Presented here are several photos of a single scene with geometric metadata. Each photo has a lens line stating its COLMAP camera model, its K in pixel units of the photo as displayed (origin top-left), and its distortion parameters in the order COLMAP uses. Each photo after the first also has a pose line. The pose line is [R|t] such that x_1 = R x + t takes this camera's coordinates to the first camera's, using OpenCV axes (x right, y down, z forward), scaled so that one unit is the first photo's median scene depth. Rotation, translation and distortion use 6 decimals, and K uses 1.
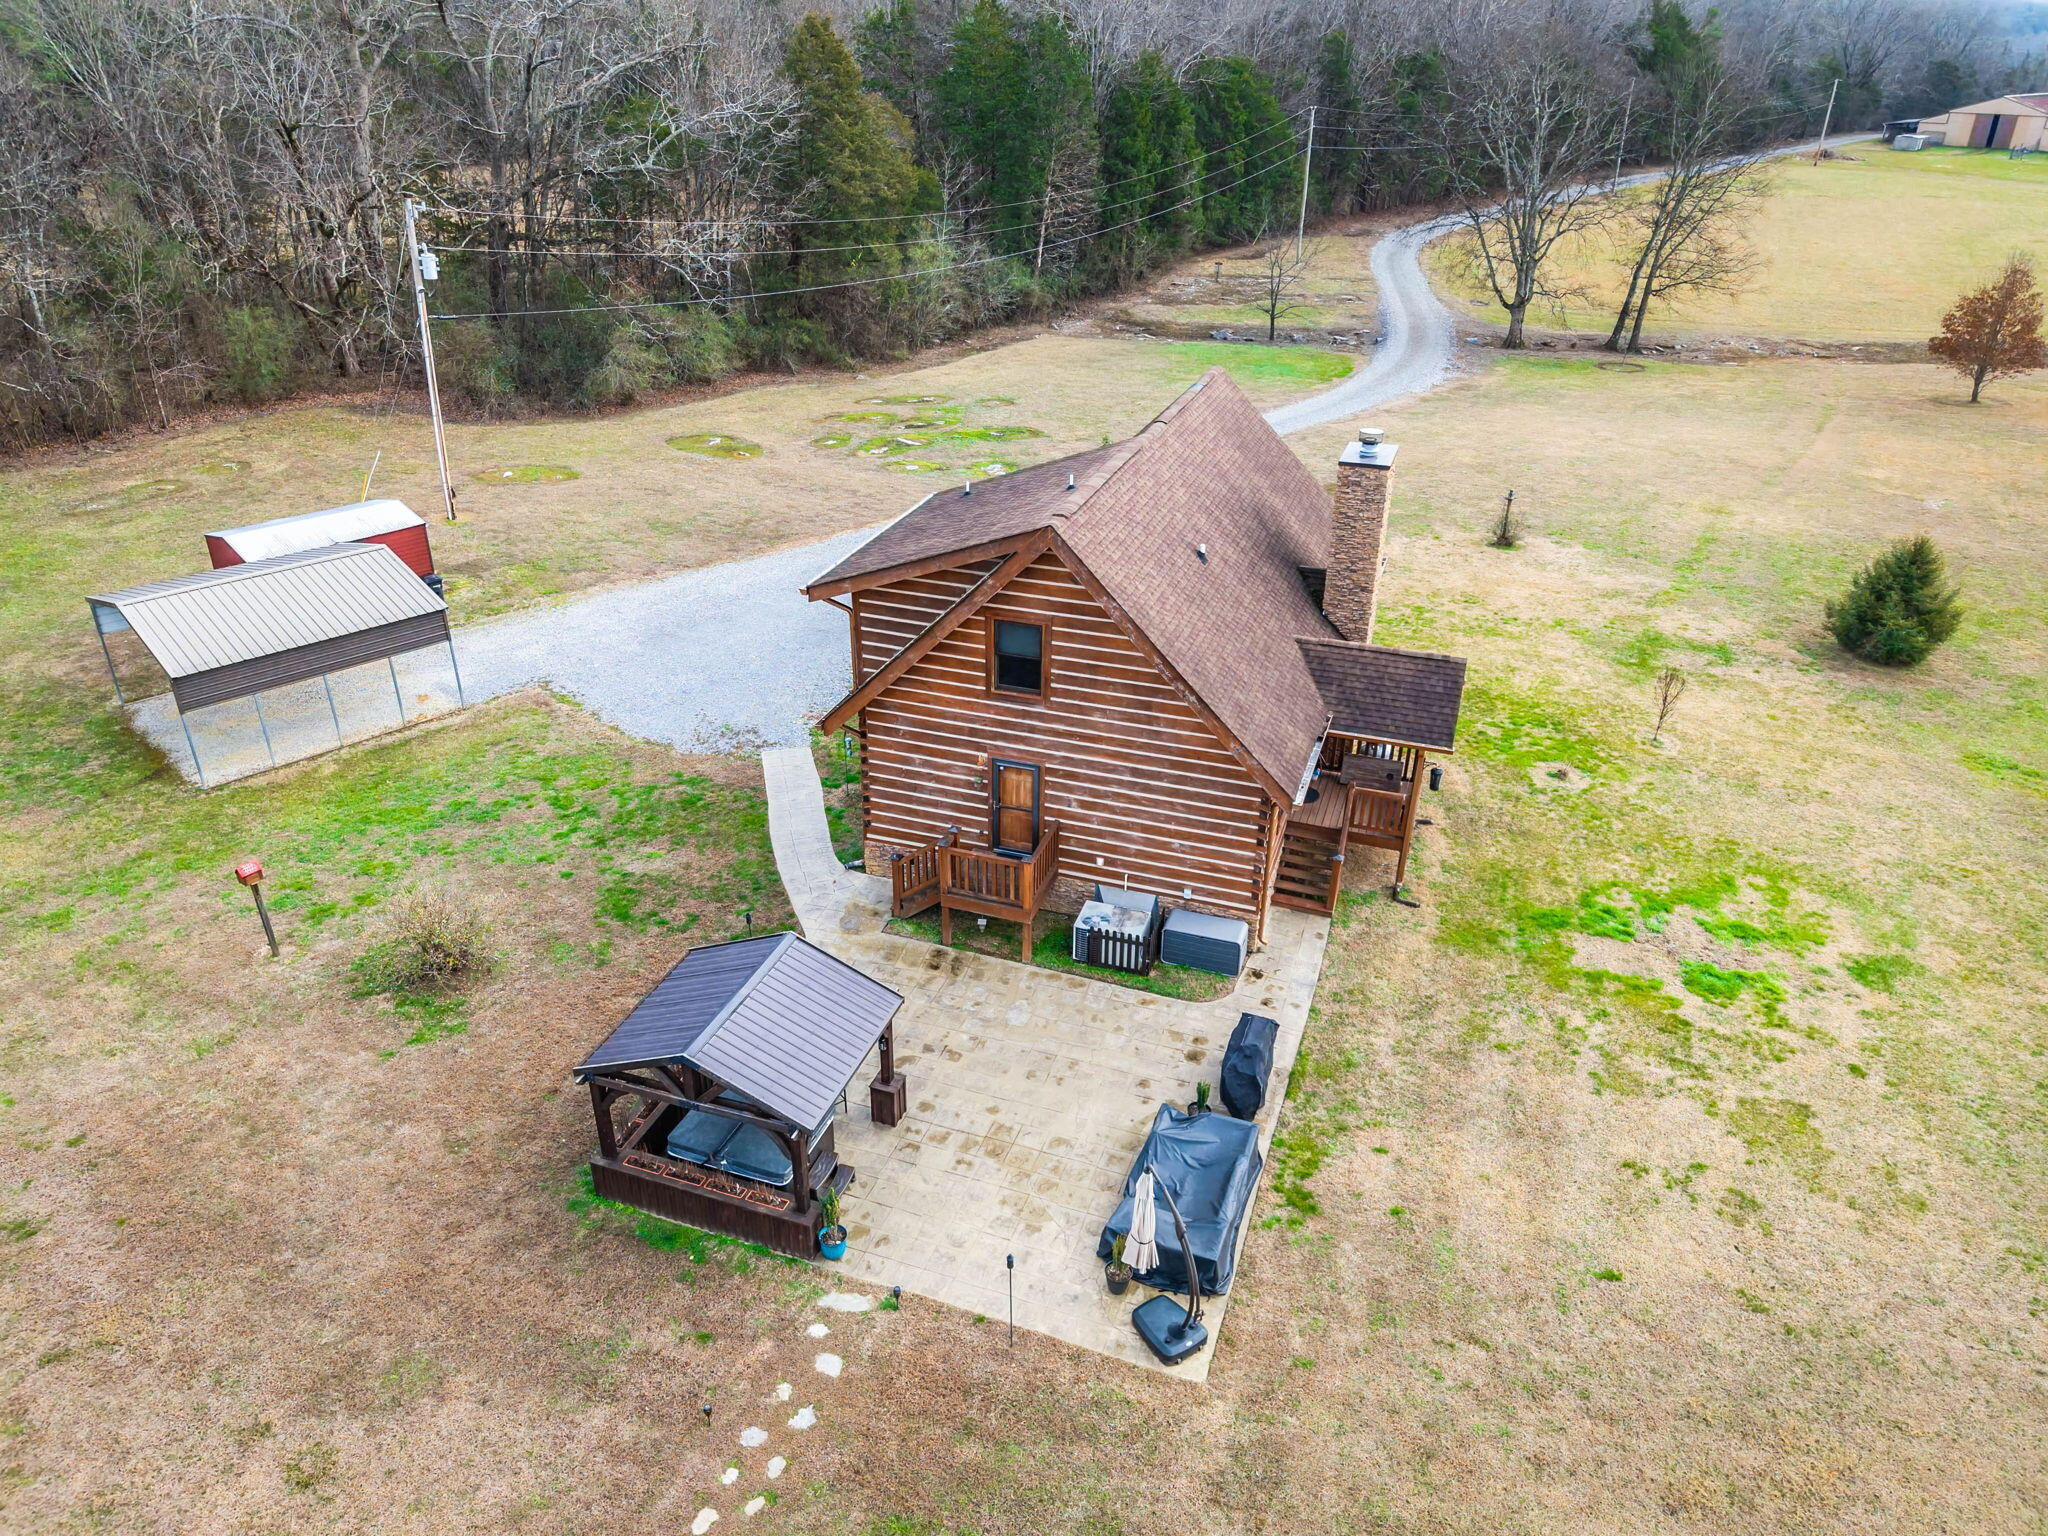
lens RADIAL K [[1372.4, 0, 1024.0], [0, 1372.4, 768.0], [0, 0, 1]] dist [0.067209, -0.083347]
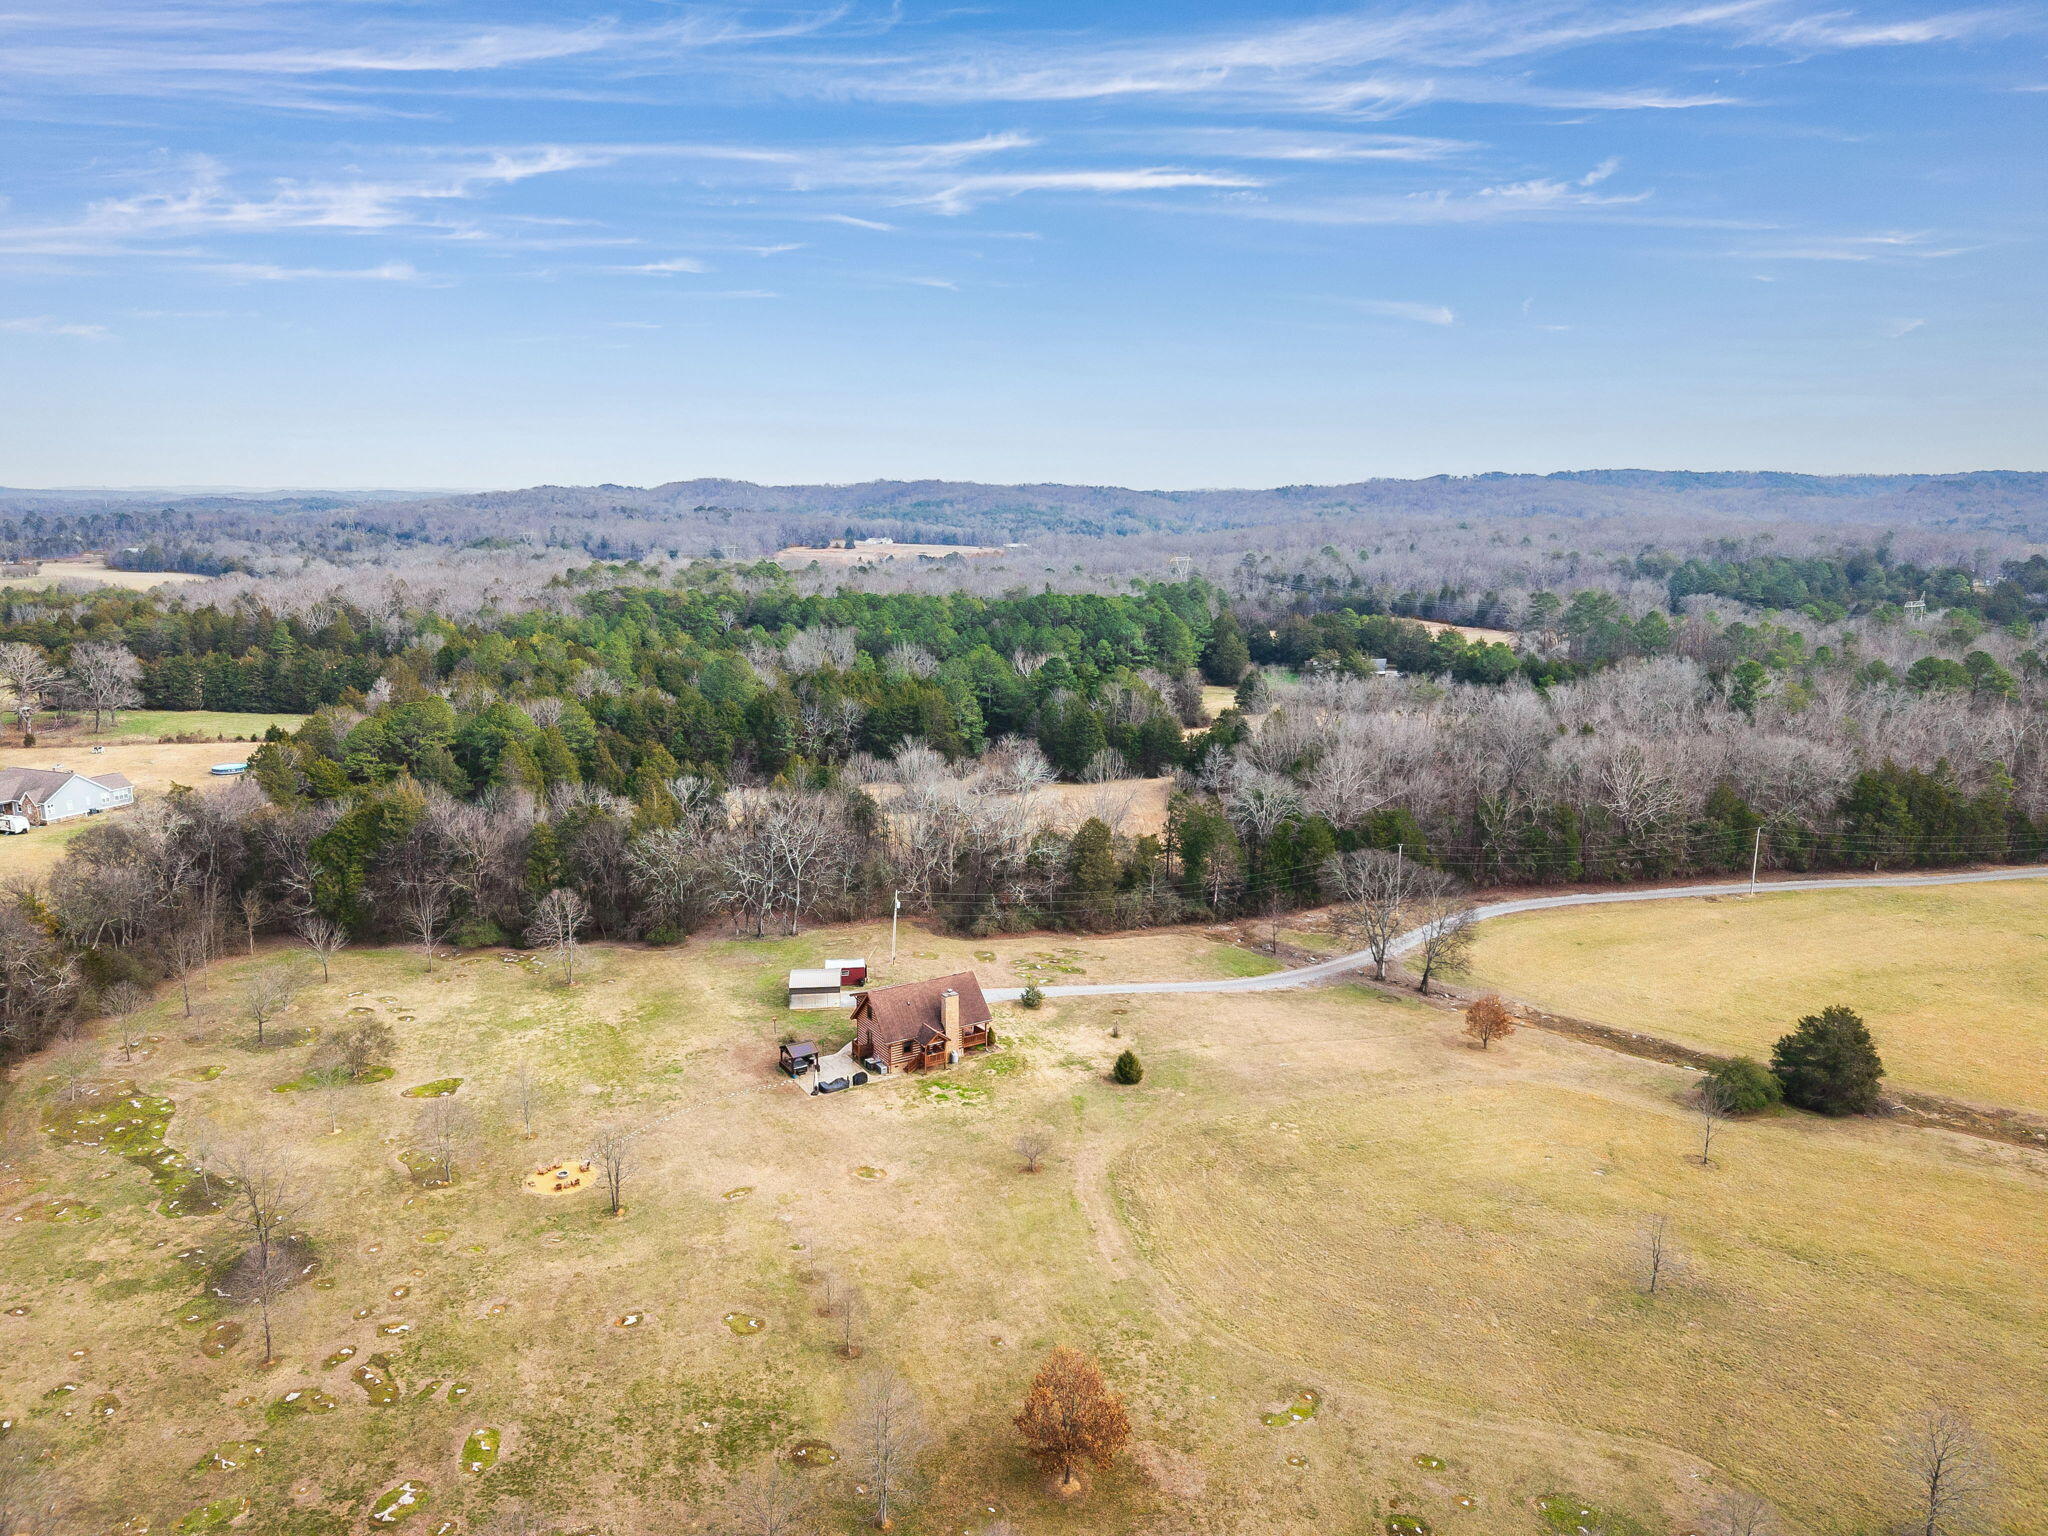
lens RADIAL K [[1393.0, 0, 1024.0], [0, 1393.0, 740.8], [0, 0, 1]] dist [0.006917, -0.003772]
pose [[0.778822, 0.100445, -0.619150, 3.775636], [-0.290153, 0.932827, -0.213646, -0.073209], [0.556100, 0.346040, 0.755651, -3.299454]]
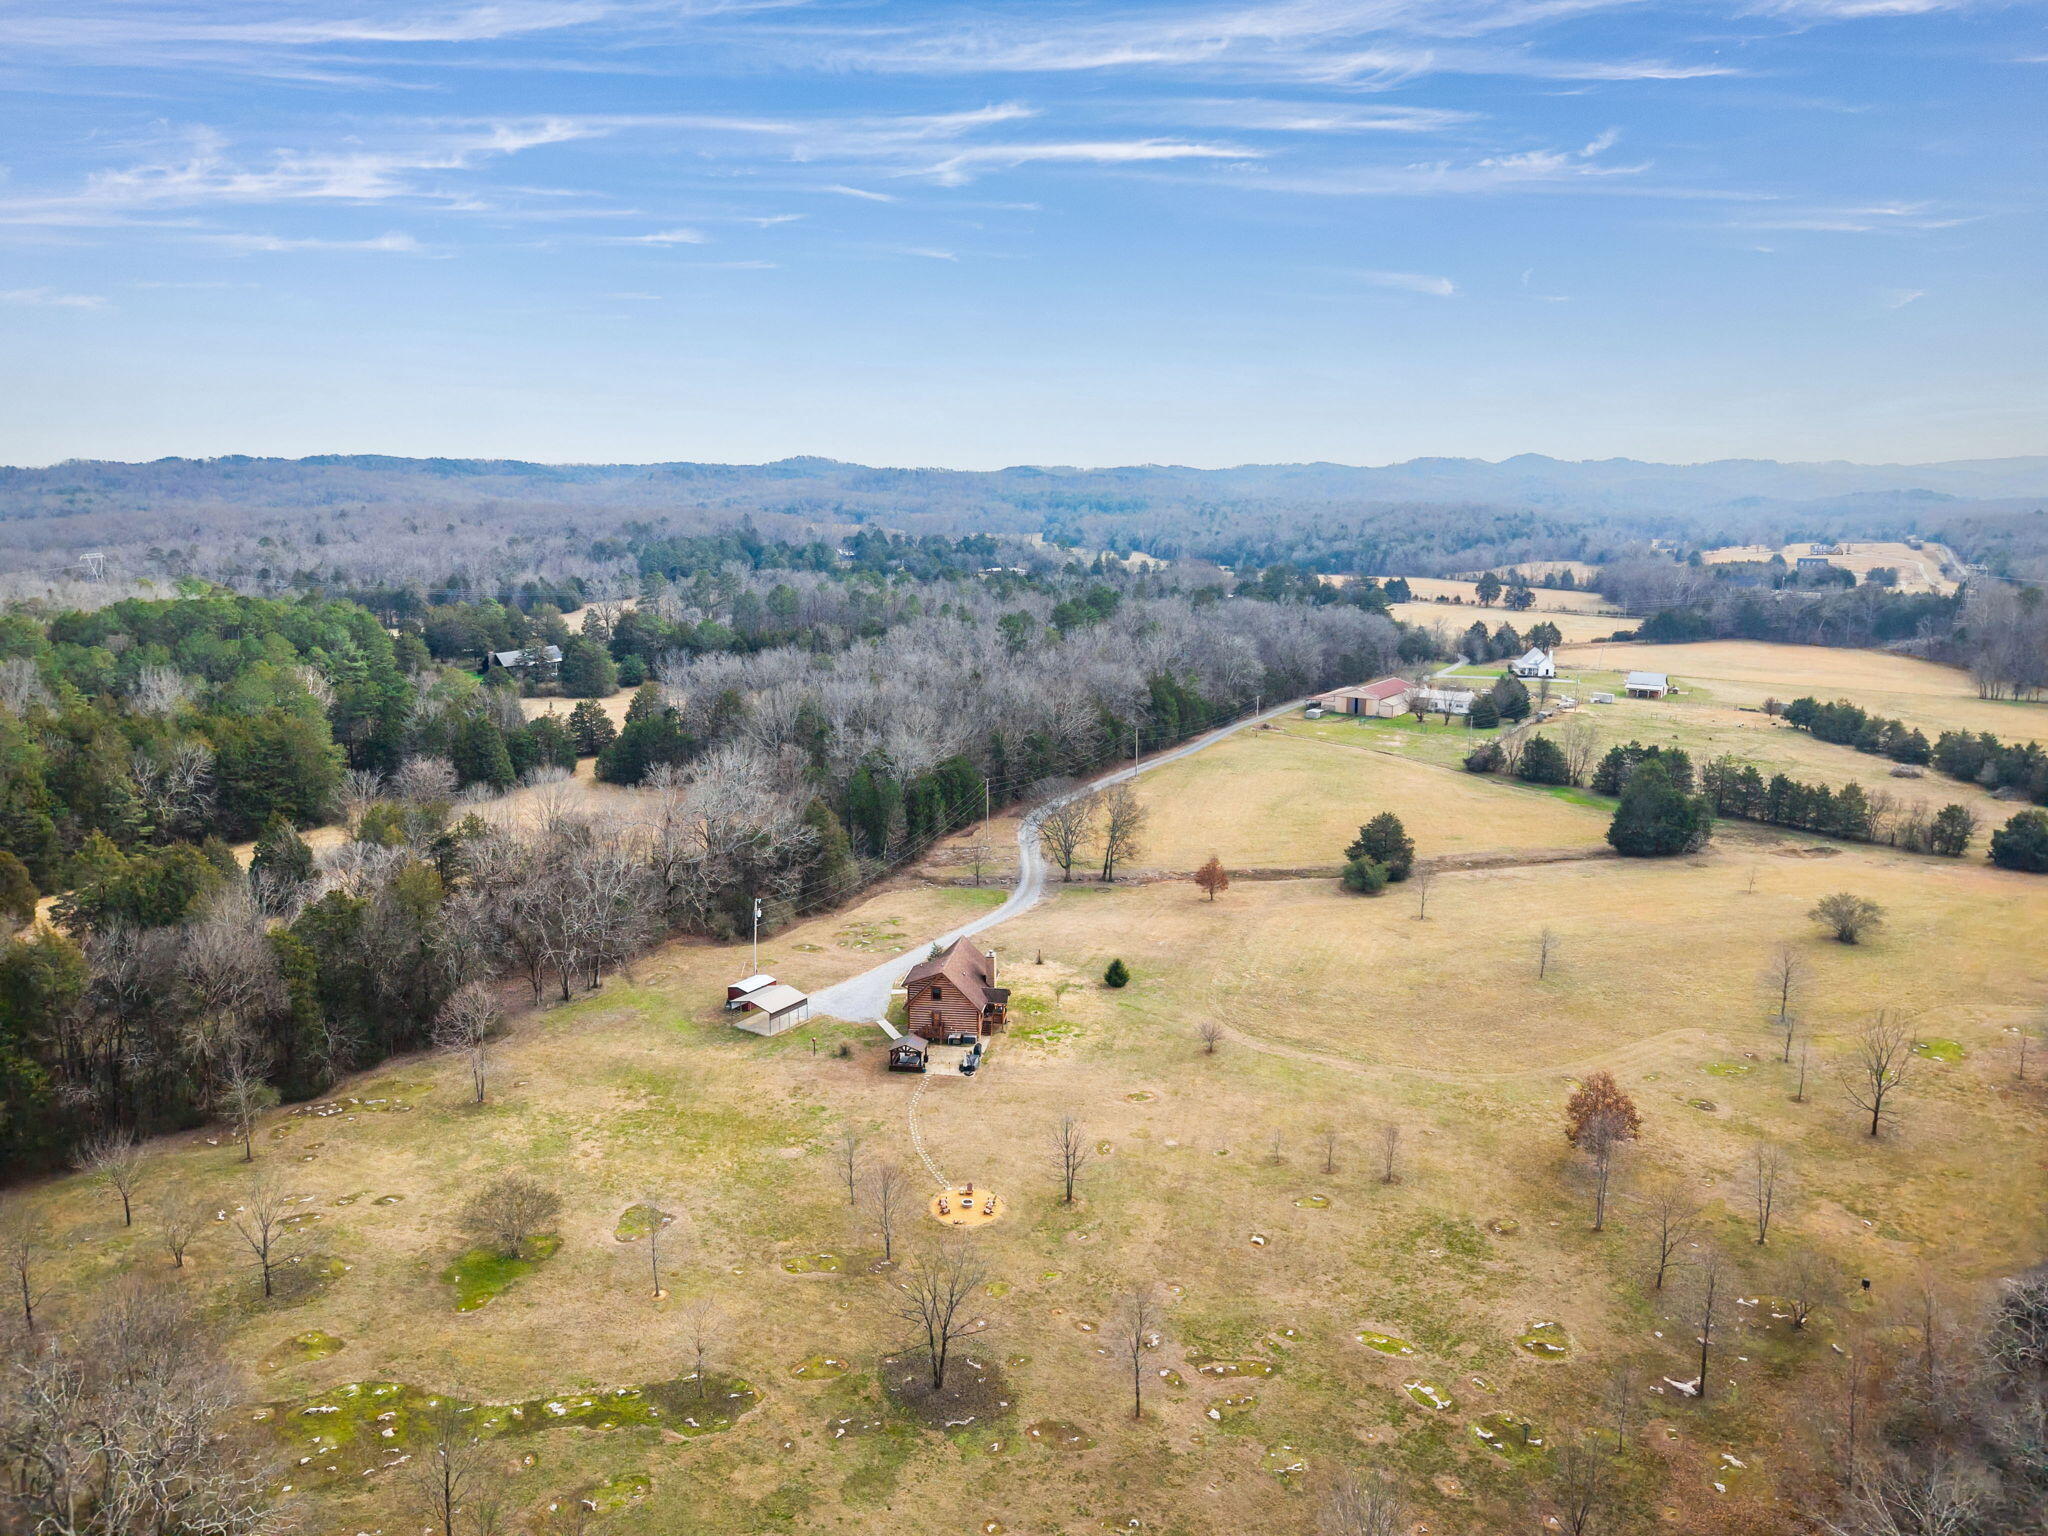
lens RADIAL K [[1372.4, 0, 1024.0], [0, 1372.4, 768.0], [0, 0, 1]] dist [0.067209, -0.083347]
pose [[0.980703, -0.045945, 0.190026, -0.670626], [0.097866, 0.956813, -0.273735, 0.612990], [-0.169243, 0.287050, 0.942846, -4.676943]]
